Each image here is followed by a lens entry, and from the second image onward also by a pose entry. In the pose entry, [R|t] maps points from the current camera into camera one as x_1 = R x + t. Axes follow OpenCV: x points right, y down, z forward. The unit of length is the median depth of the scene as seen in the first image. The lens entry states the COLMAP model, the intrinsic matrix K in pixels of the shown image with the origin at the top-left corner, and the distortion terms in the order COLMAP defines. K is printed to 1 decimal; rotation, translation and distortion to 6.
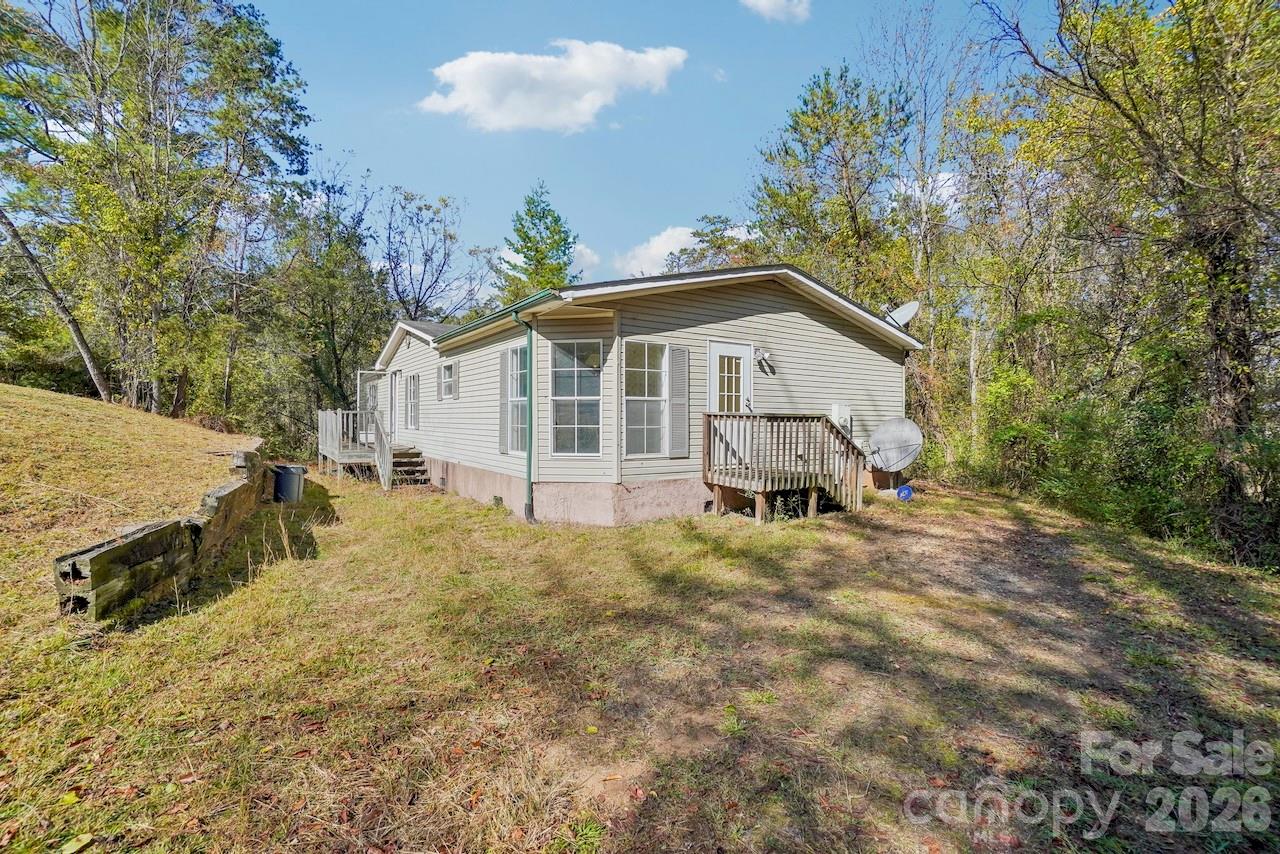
lens RADIAL K [[563.0, 0, 640.0], [0, 563.0, 427.0], [0, 0, 1]] dist [-0.000801, -0.000021]
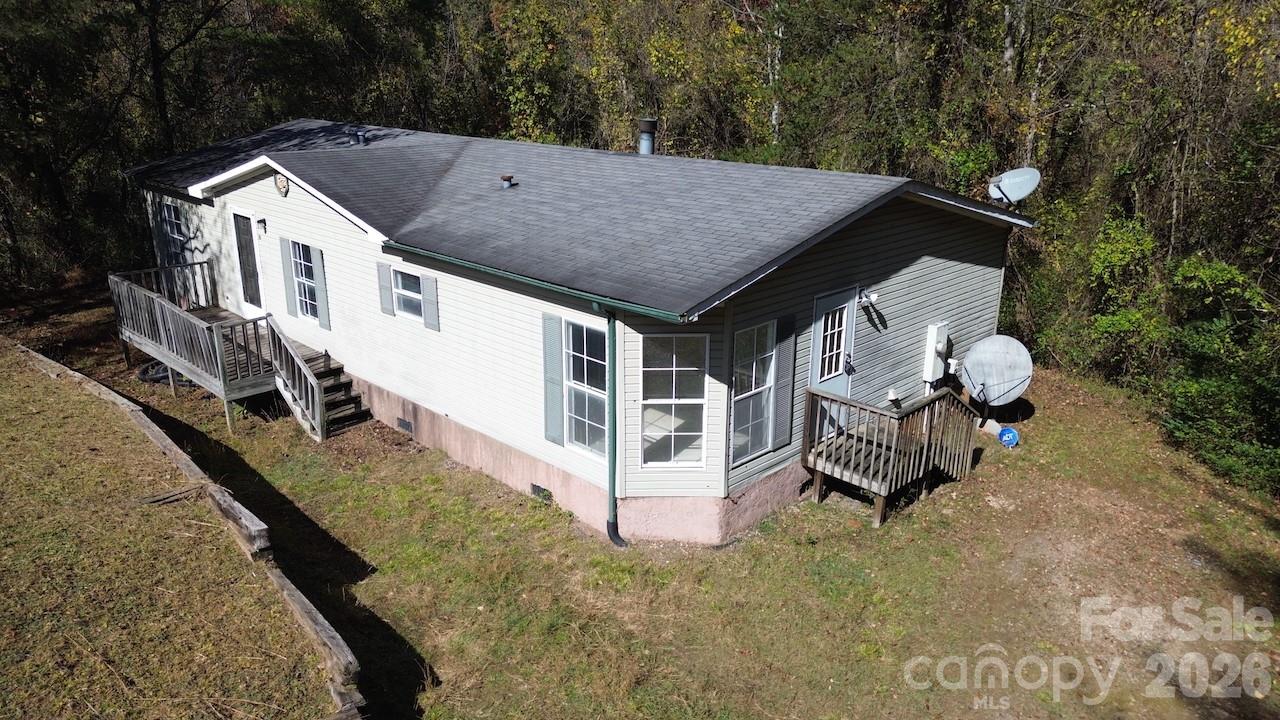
lens RADIAL K [[901.4, 0, 640.0], [0, 901.4, 360.0], [0, 0, 1]] dist [0.071983, -0.070532]
pose [[0.980075, -0.060889, 0.189063, -0.387440], [0.001763, 0.954485, 0.298255, -0.476886], [-0.198618, -0.291979, 0.935574, -0.176661]]
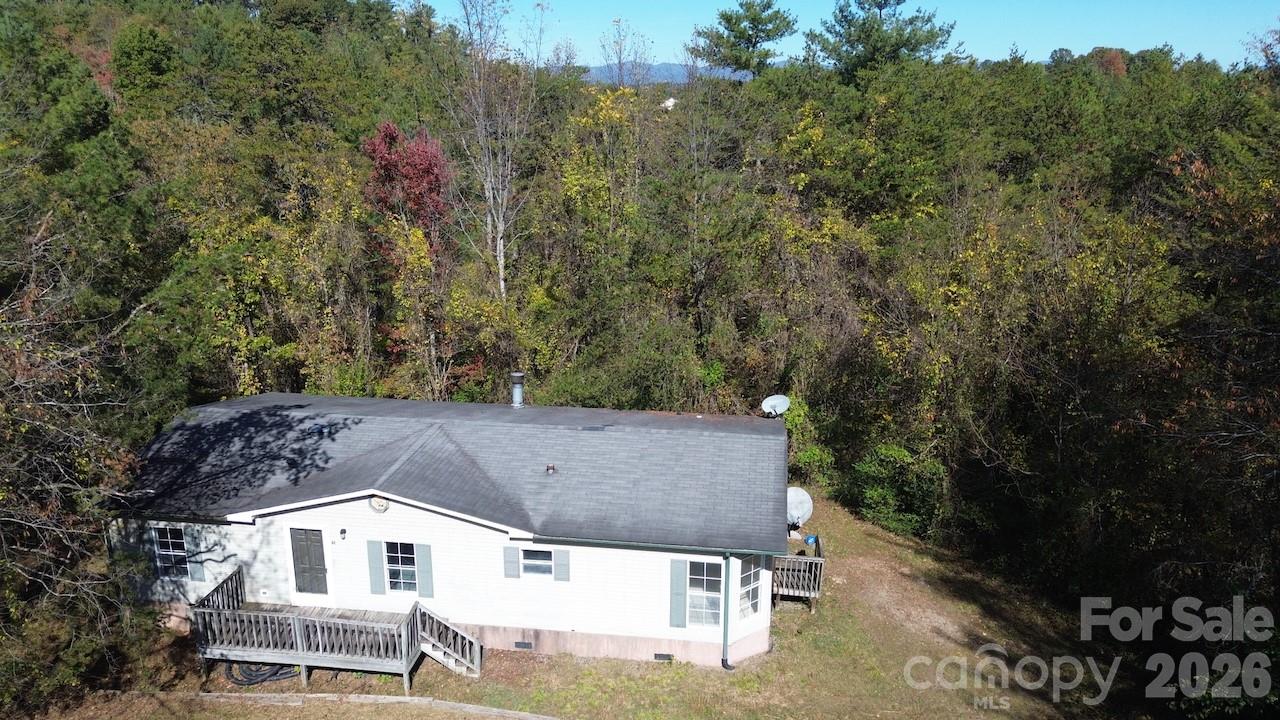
lens RADIAL K [[901.4, 0, 640.0], [0, 901.4, 360.0], [0, 0, 1]] dist [0.071983, -0.070532]
pose [[0.672711, -0.212238, 0.708812, -1.917722], [0.016667, 0.962081, 0.272256, -1.313344], [-0.739717, -0.171336, 0.650740, -0.303274]]
